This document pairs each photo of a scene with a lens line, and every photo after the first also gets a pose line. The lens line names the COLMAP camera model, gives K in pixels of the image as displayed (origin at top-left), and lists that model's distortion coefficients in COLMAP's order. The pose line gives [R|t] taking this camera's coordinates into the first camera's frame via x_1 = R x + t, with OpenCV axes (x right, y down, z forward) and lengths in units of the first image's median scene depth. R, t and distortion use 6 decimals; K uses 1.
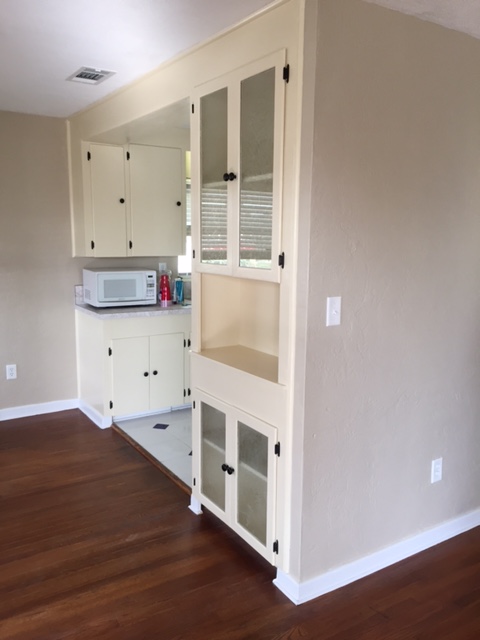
lens RADIAL K [[547.3, 0, 241.6], [0, 547.3, 318.0], [0, 0, 1]] dist [0.010368, -0.002869]
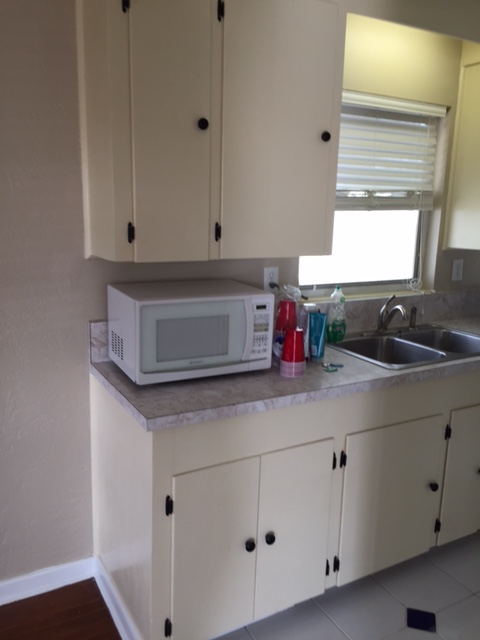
lens RADIAL K [[547.3, 0, 238.5], [0, 547.3, 322.0], [0, 0, 1]] dist [0.010368, -0.002869]
pose [[0.997457, 0.025295, -0.066628, -0.154733], [-0.023832, 0.999459, 0.022653, -0.072927], [0.067165, -0.021007, 0.997521, 0.568054]]
